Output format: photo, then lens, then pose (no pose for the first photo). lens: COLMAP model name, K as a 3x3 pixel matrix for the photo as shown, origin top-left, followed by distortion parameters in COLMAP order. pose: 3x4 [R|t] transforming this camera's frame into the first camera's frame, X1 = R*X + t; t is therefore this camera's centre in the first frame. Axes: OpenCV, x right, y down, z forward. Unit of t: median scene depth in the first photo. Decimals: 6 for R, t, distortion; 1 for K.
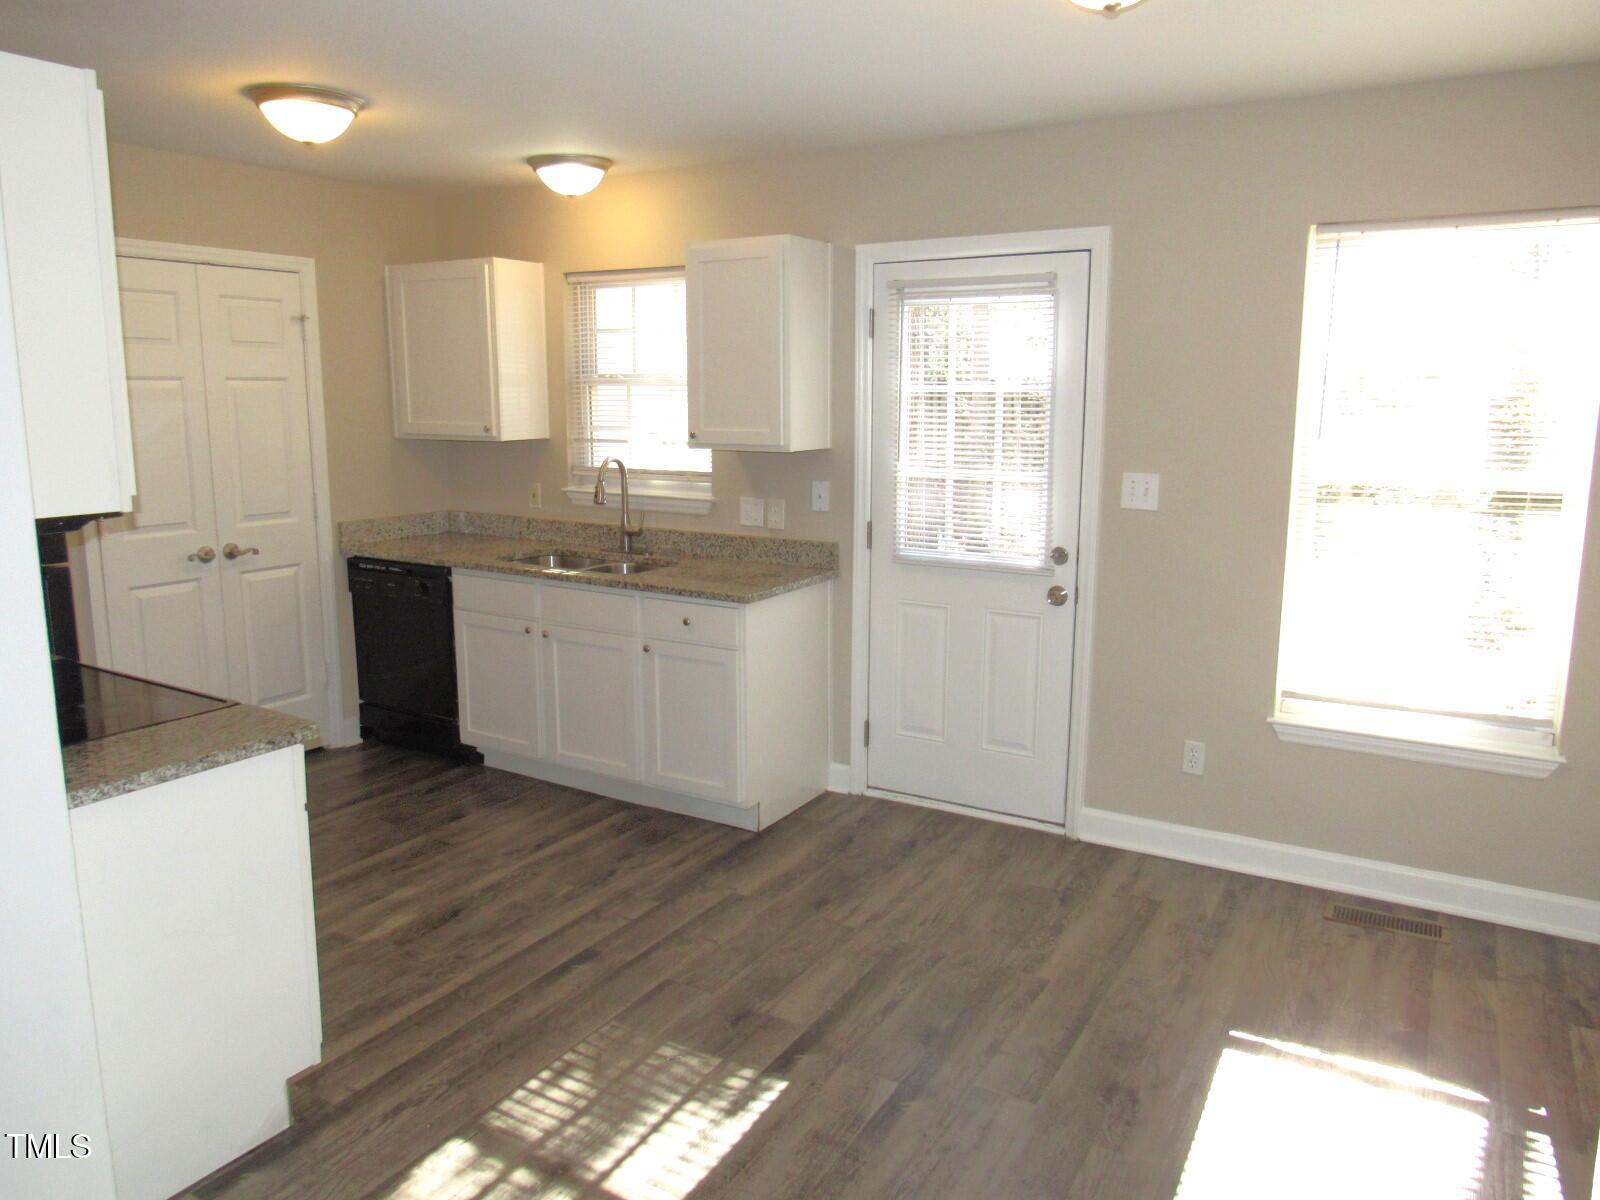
lens RADIAL K [[1145.6, 0, 824.2], [0, 1145.6, 600.1], [0, 0, 1]] dist [-0.028520, -0.001621]
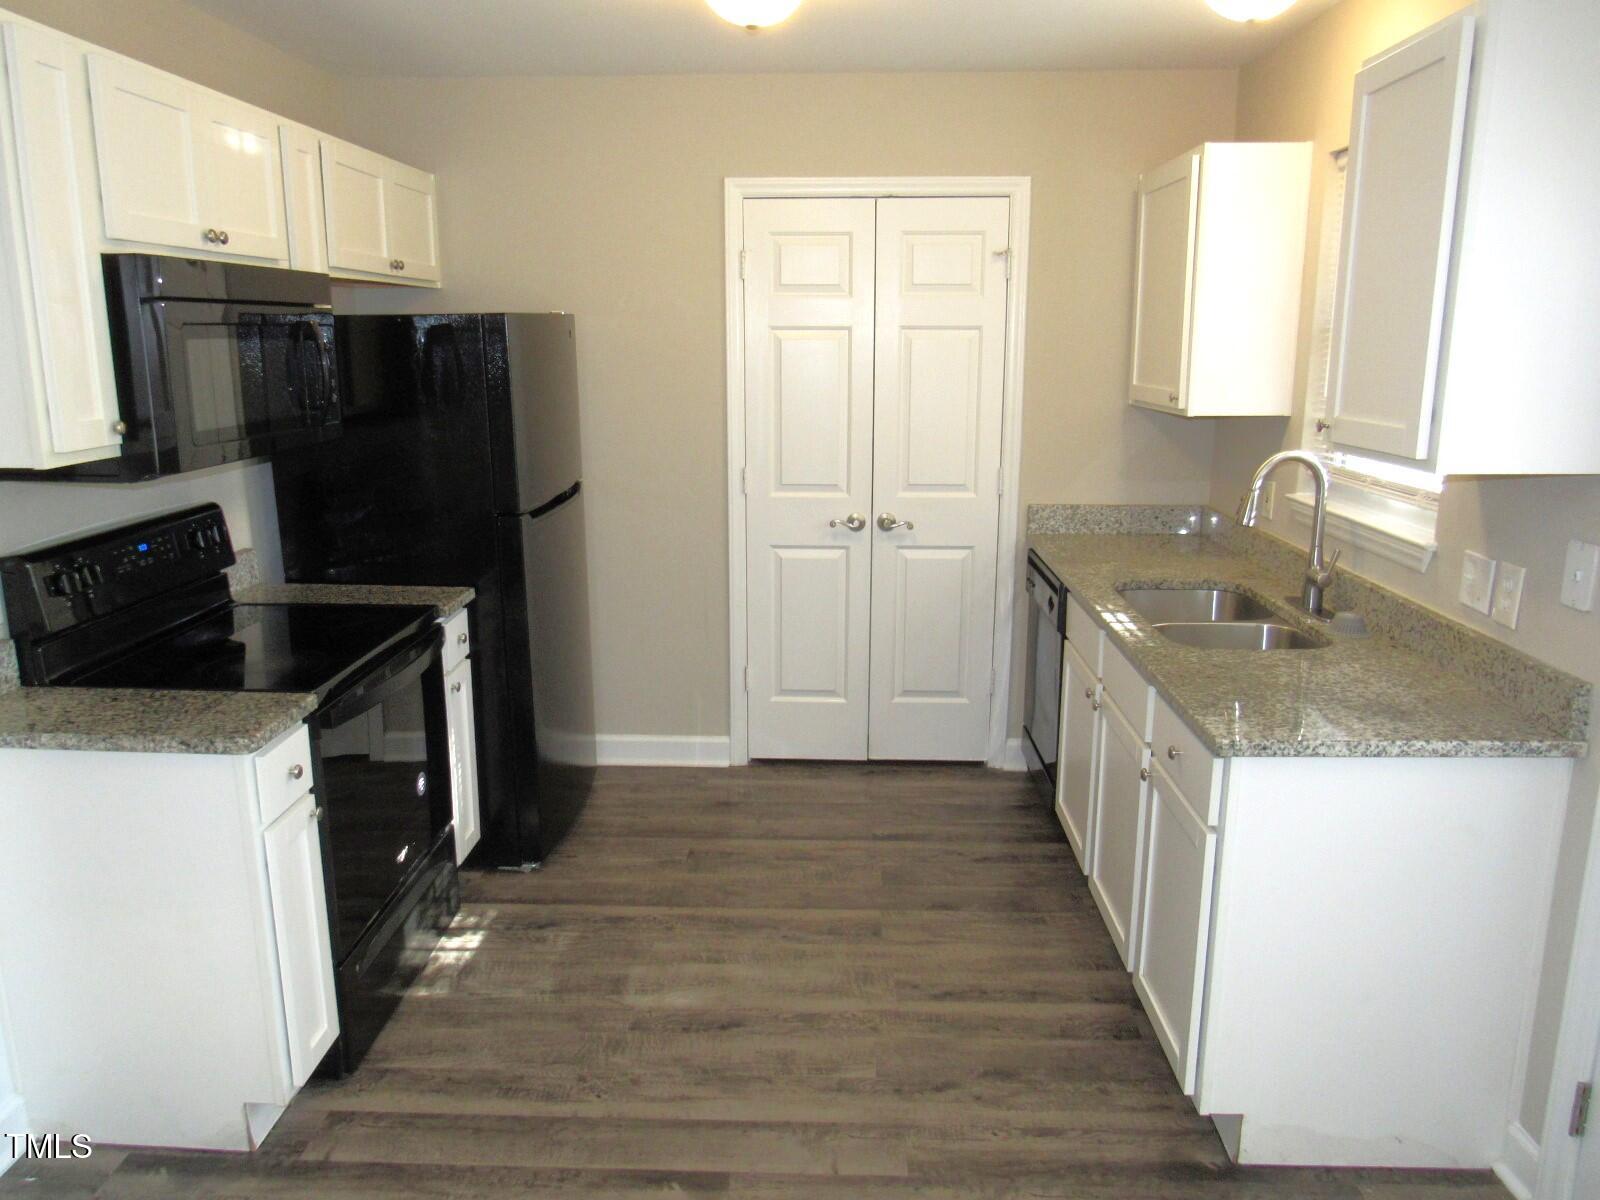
lens RADIAL K [[1158.8, 0, 800.0], [0, 1158.8, 600.0], [0, 0, 1]] dist [-0.017079, 0.001684]
pose [[0.458851, 0.189352, -0.868102, 0.257244], [-0.158116, 0.978835, 0.129930, -0.092172], [0.874331, 0.077643, 0.479079, 0.514315]]
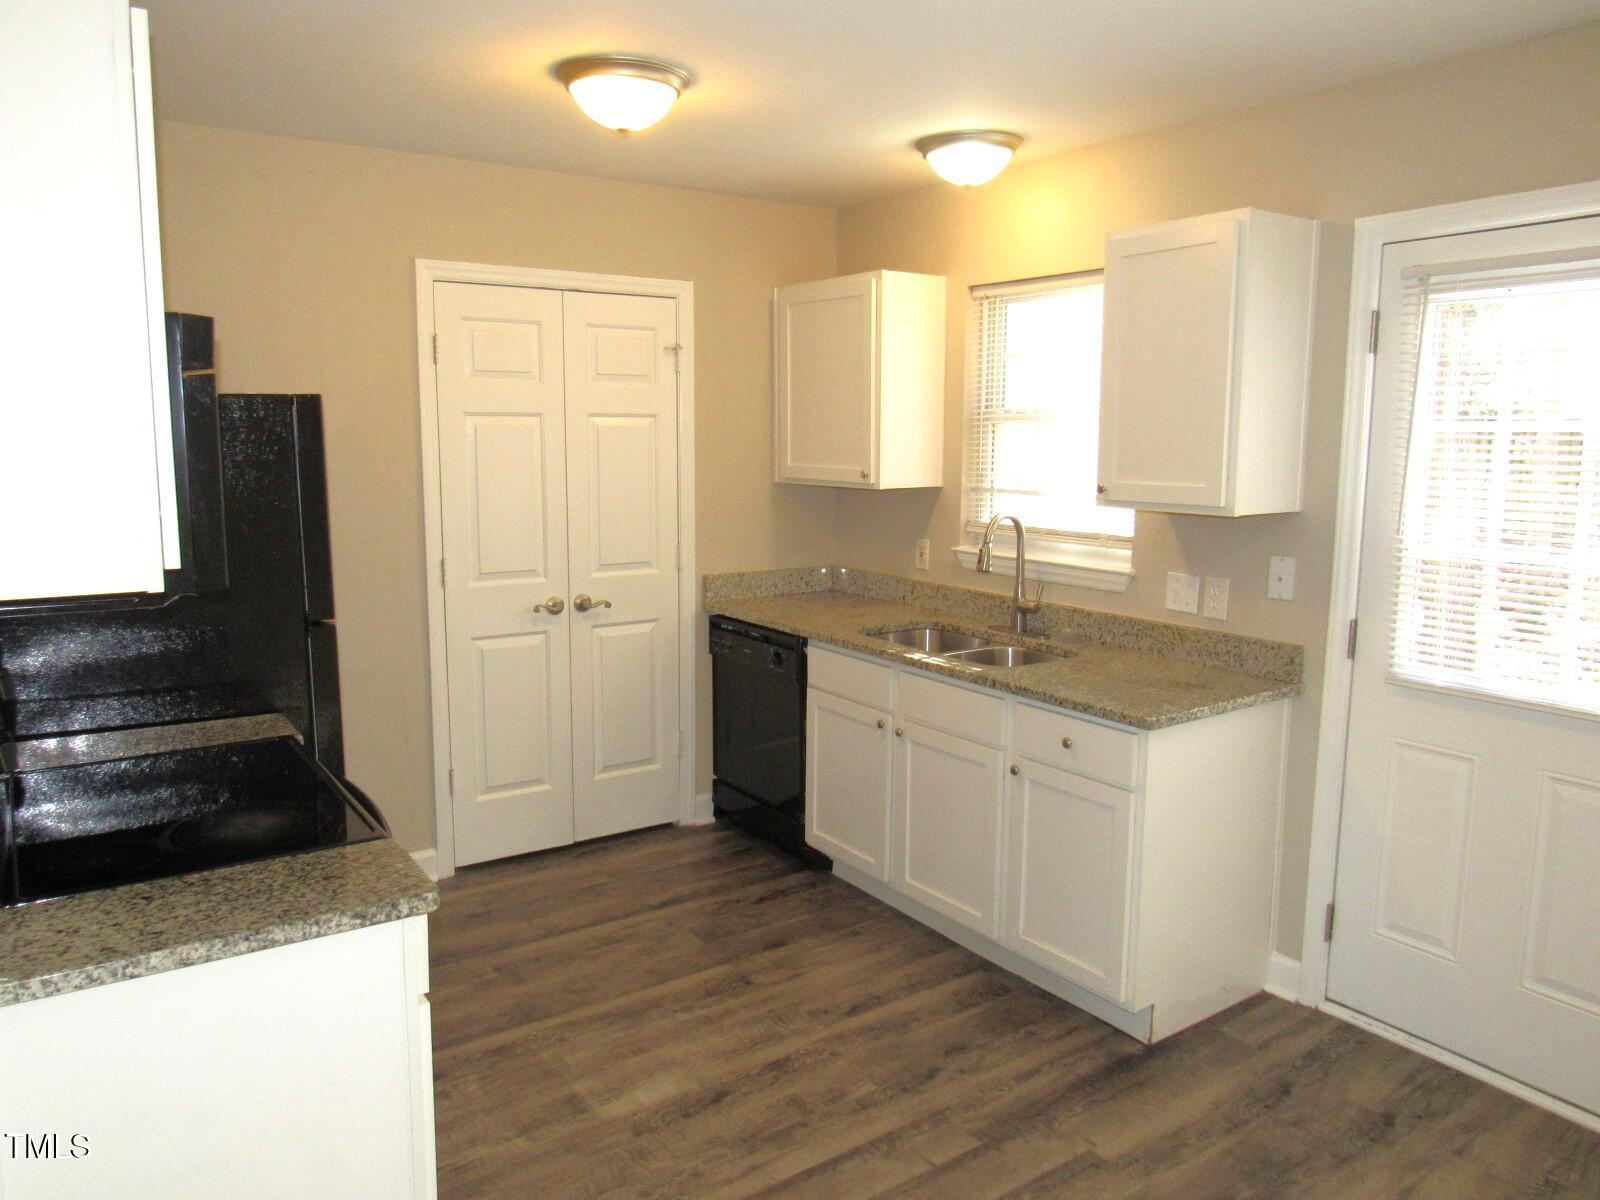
lens RADIAL K [[1151.5, 0, 803.8], [0, 1151.5, 599.9], [0, 0, 1]] dist [-0.054903, 0.054746]
pose [[0.904492, 0.060952, -0.422113, 0.028970], [-0.076174, 0.996908, -0.019271, -0.041659], [0.419633, 0.049584, 0.906339, 0.240907]]
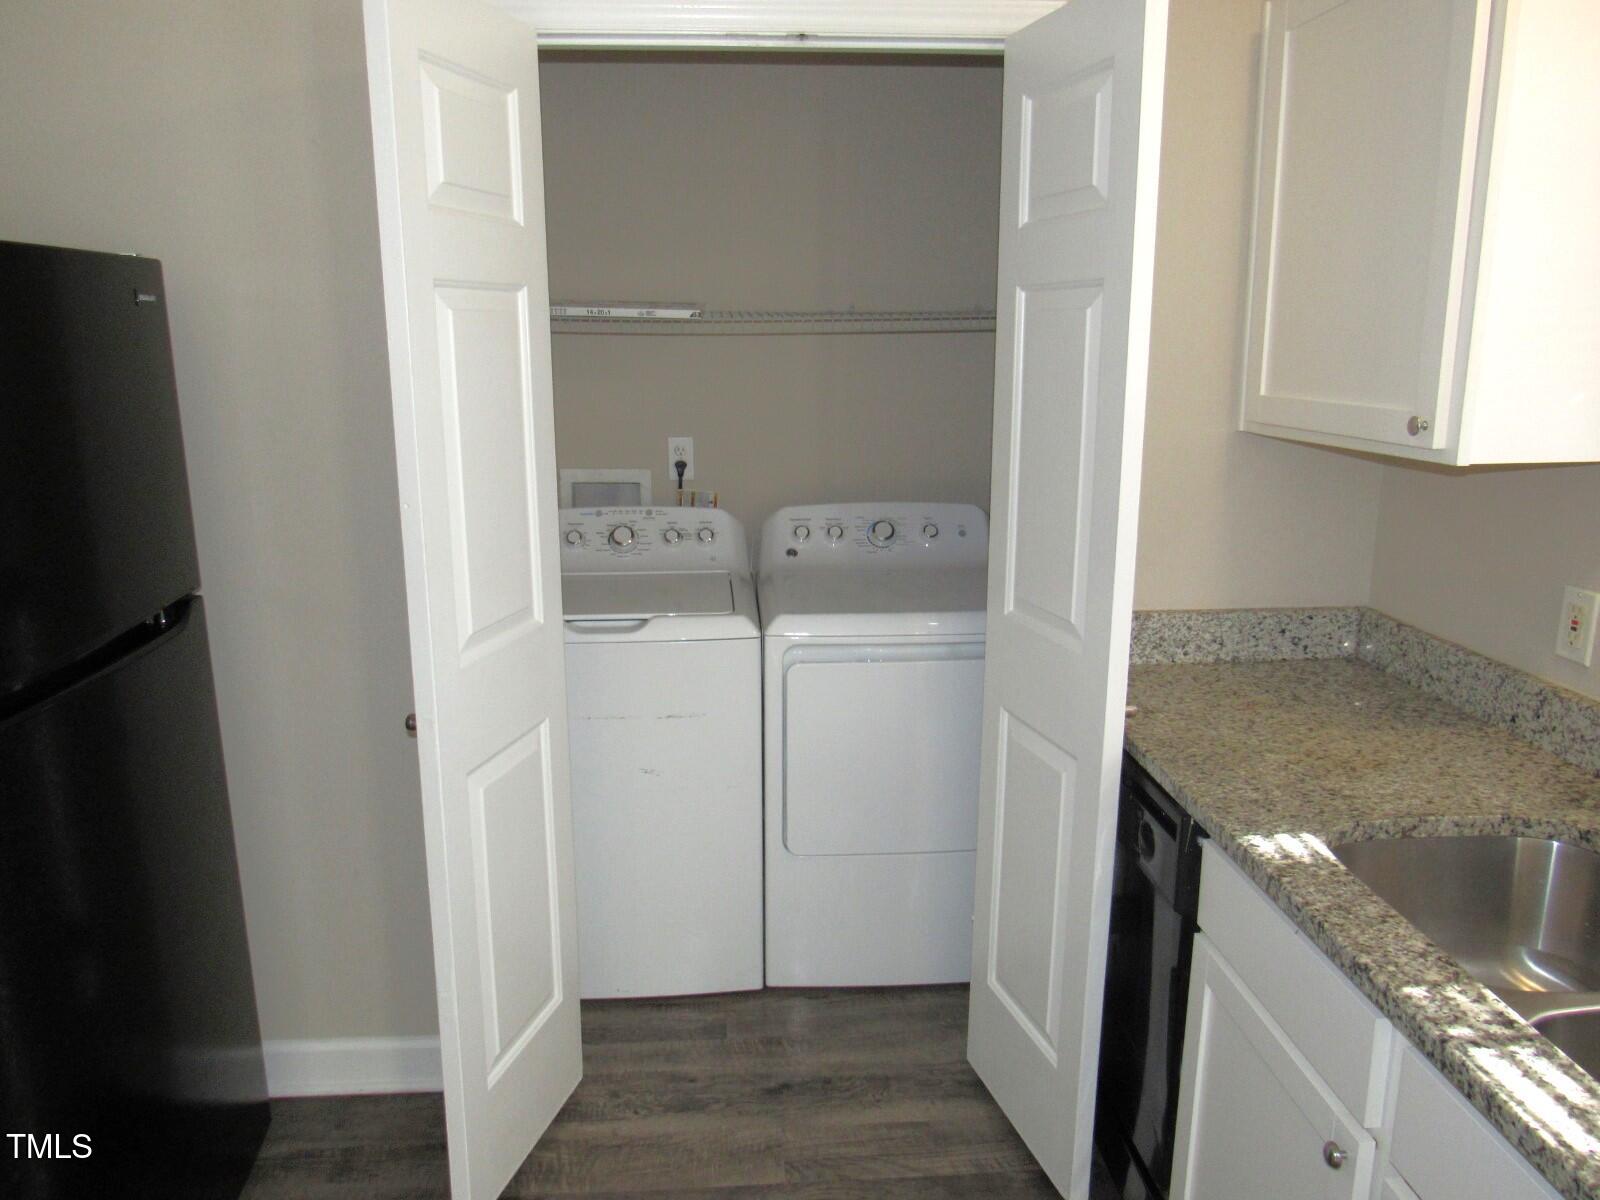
lens RADIAL K [[1151.5, 0, 803.8], [0, 1151.5, 599.9], [0, 0, 1]] dist [-0.054903, 0.054746]
pose [[0.559700, 0.178498, -0.809243, -0.131020], [-0.145433, 0.982528, 0.116134, -0.122791], [0.815834, 0.052690, 0.575881, 0.729357]]
